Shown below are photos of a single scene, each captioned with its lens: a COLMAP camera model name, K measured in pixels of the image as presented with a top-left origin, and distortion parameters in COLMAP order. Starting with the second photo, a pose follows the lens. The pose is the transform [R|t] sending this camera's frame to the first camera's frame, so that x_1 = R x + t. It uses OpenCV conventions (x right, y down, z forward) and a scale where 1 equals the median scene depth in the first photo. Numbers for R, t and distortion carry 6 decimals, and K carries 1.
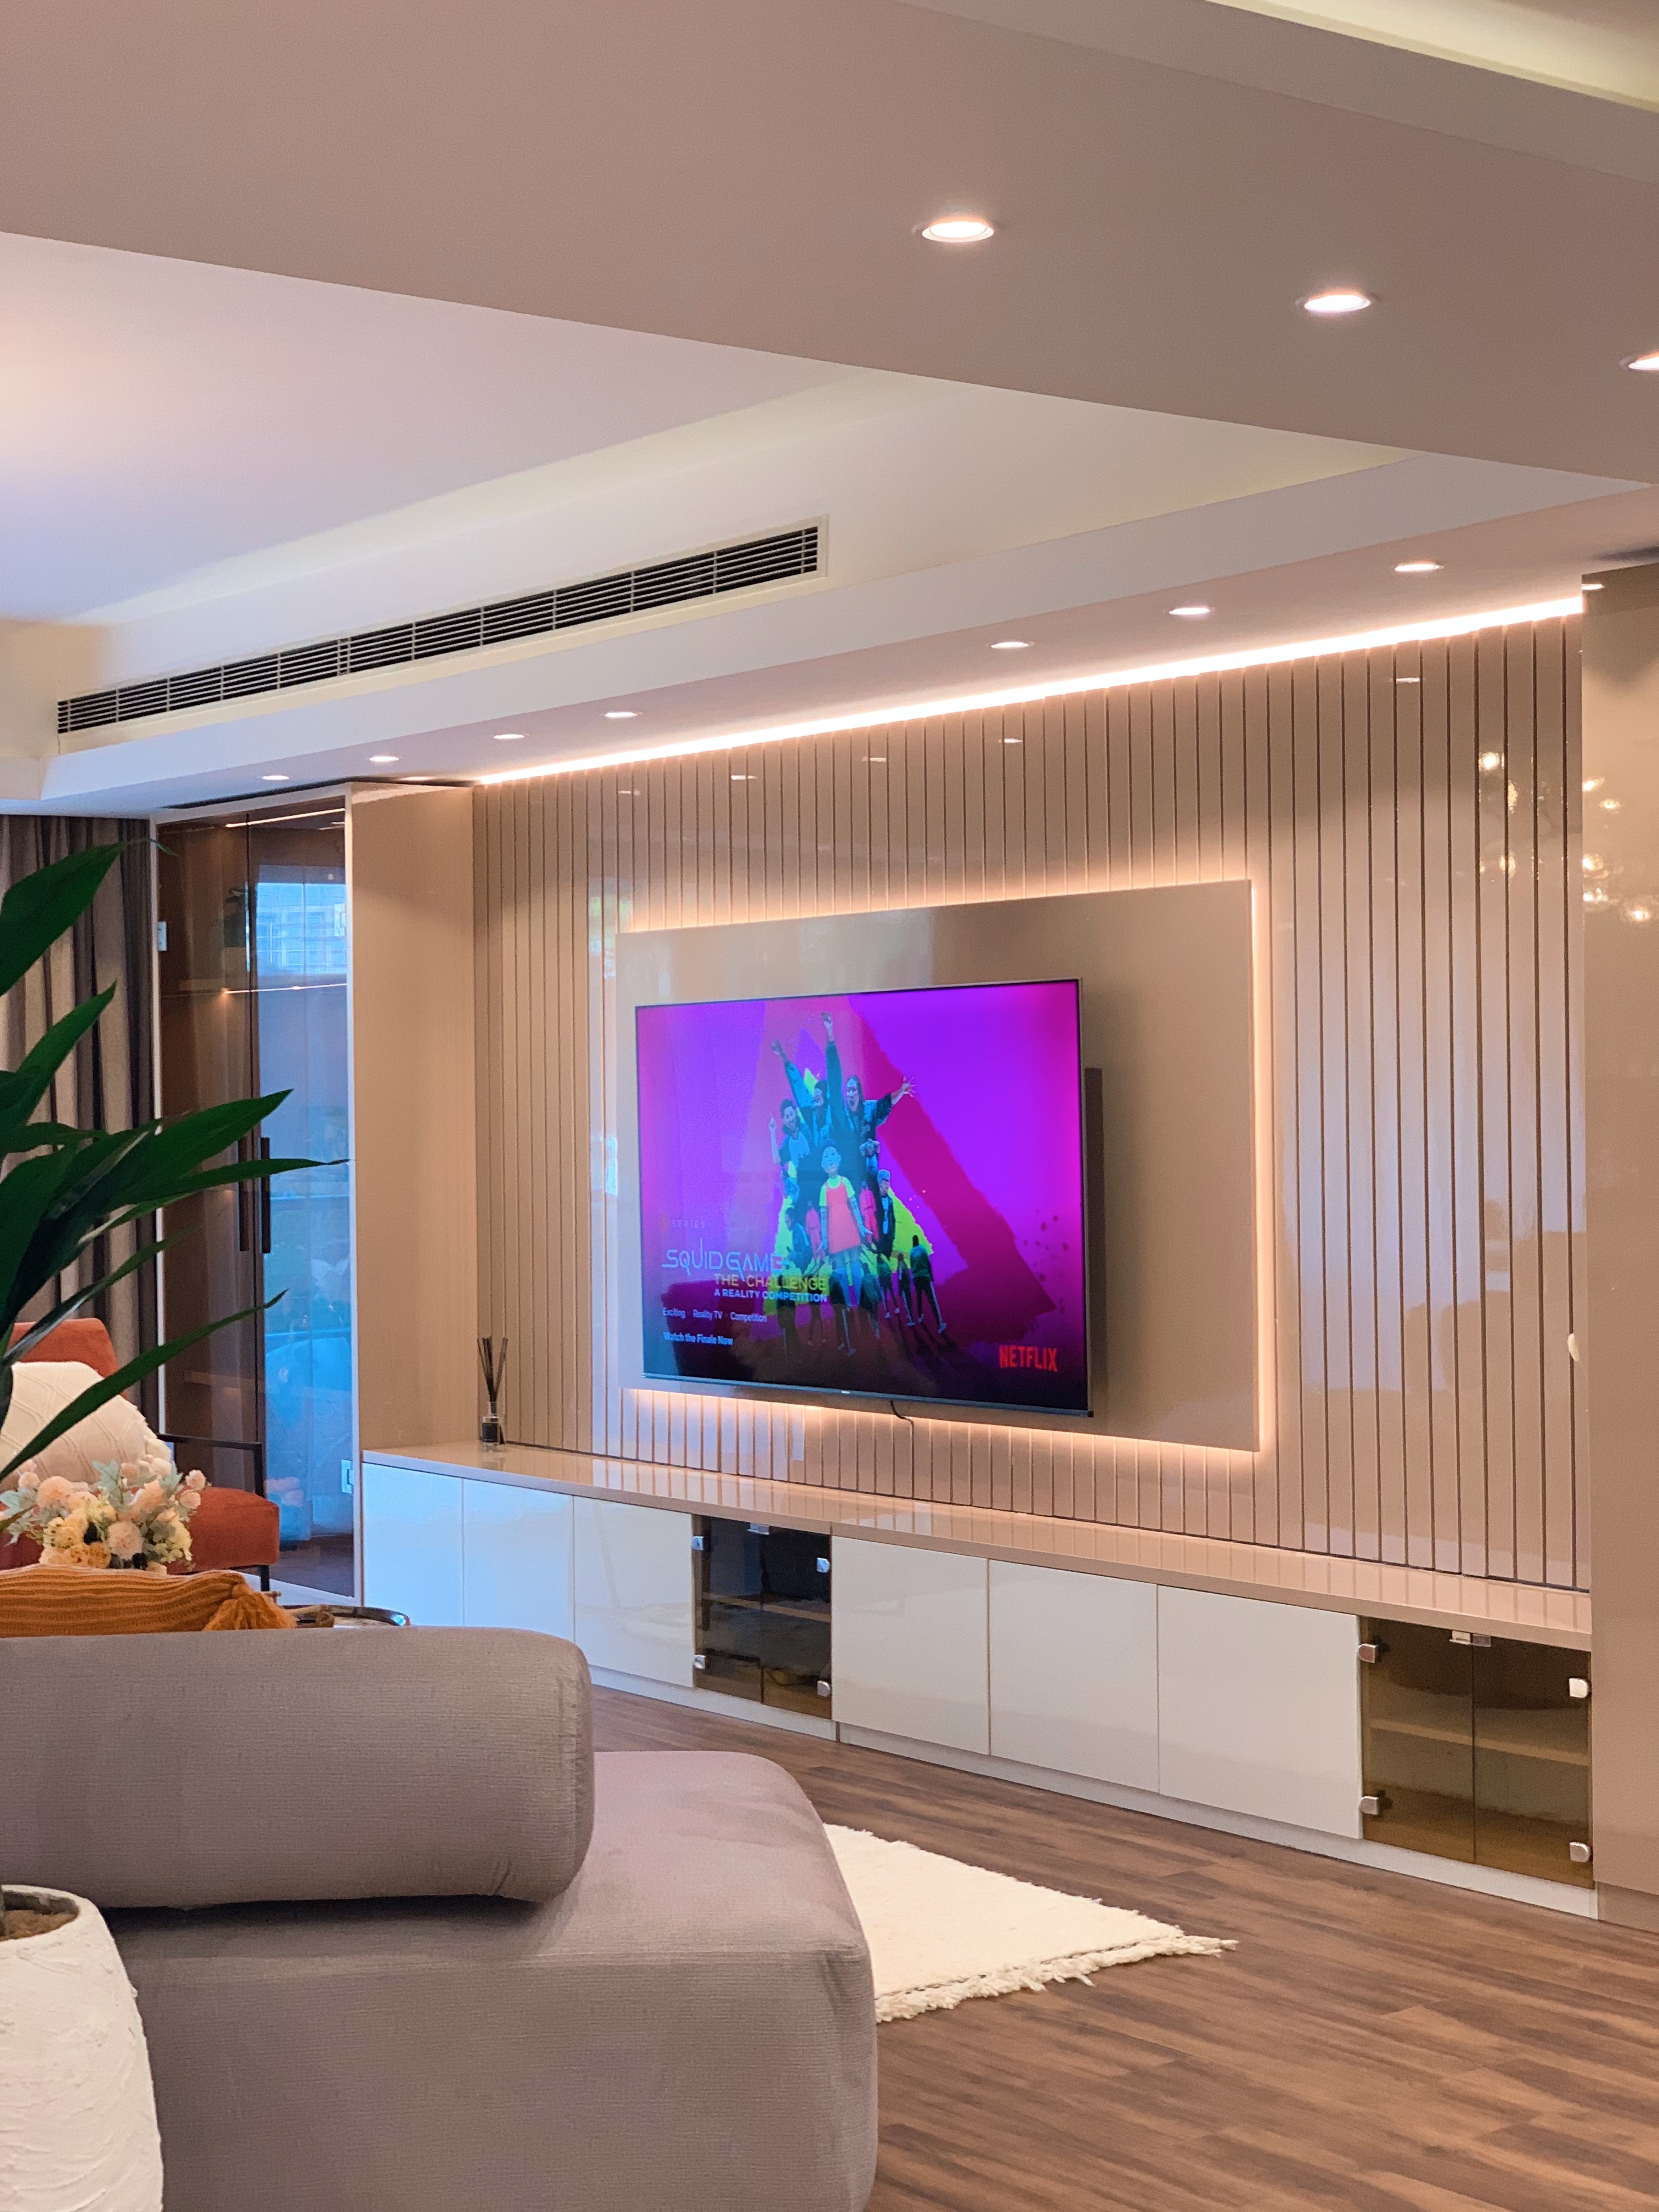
lens RADIAL K [[3291.9, 0, 831.3], [0, 3291.9, 1099.7], [0, 0, 1]] dist [0.004289, 0.000000]
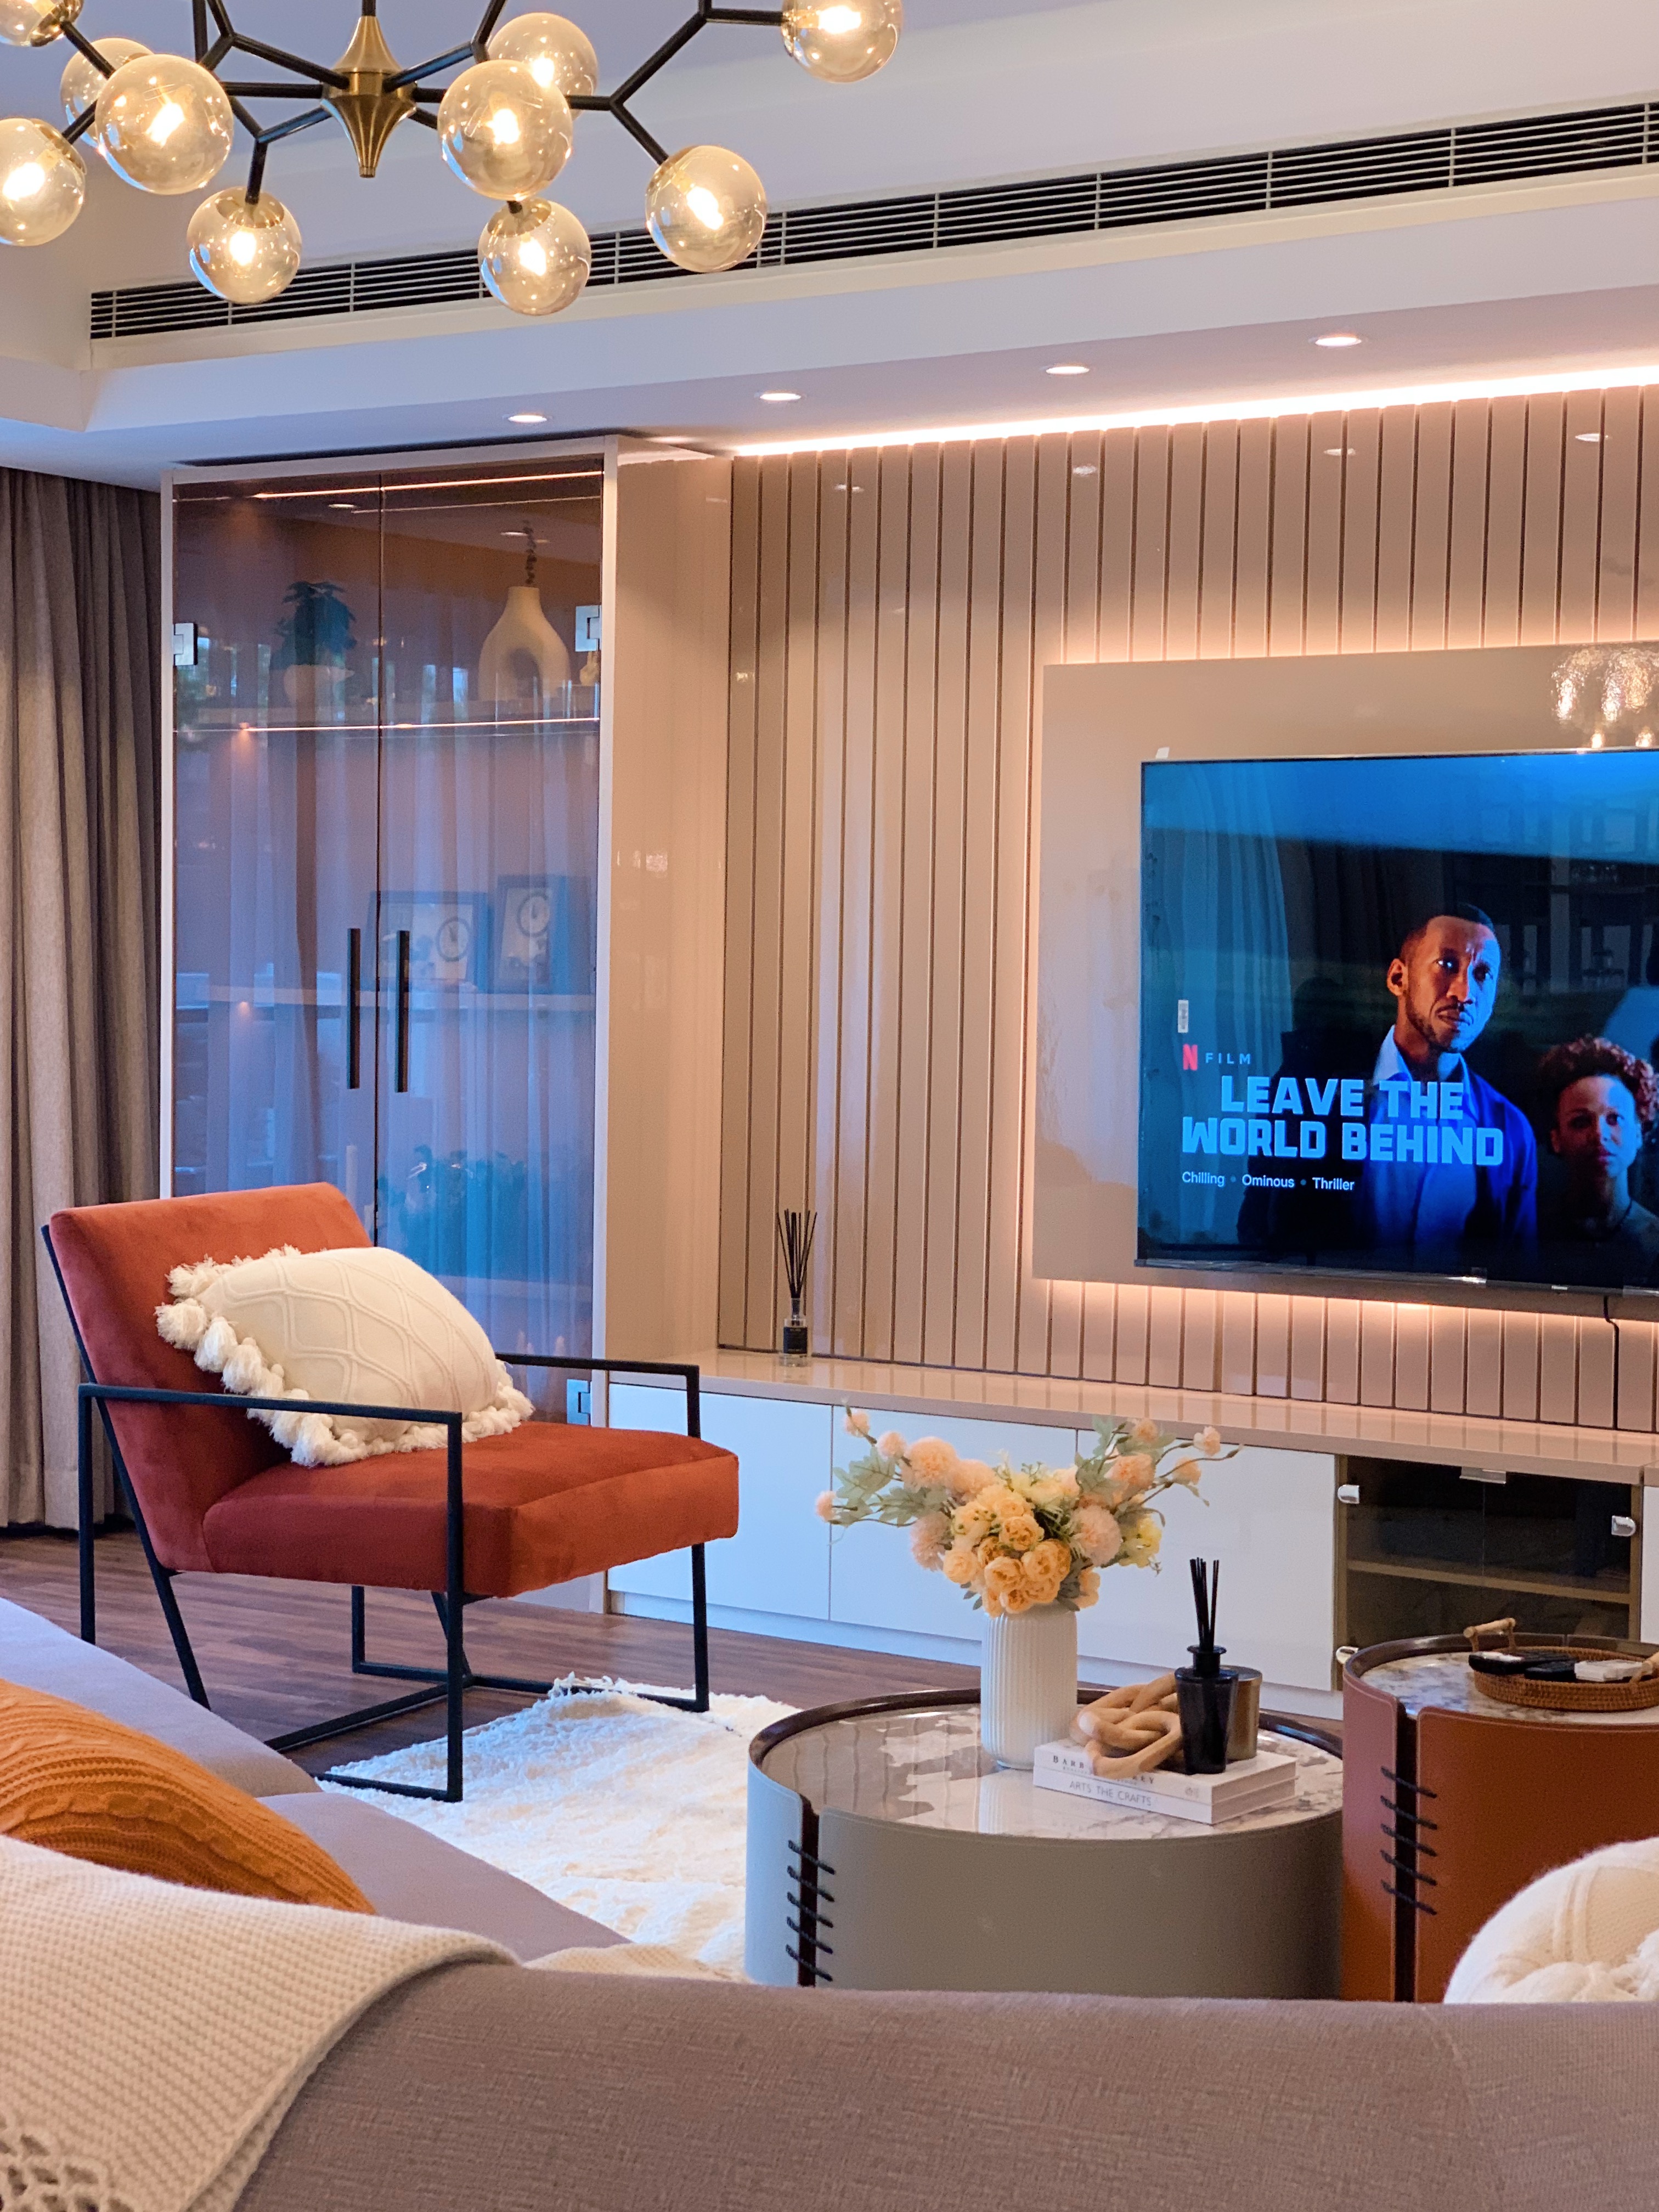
lens RADIAL K [[3291.9, 0, 828.5], [0, 3291.9, 1124.5], [0, 0, 1]] dist [0.004289, 0.000000]
pose [[0.939637, 0.013909, 0.341891, -0.422418], [-0.030649, 0.998578, 0.043611, 0.025103], [-0.340798, -0.051457, 0.938727, 0.373471]]
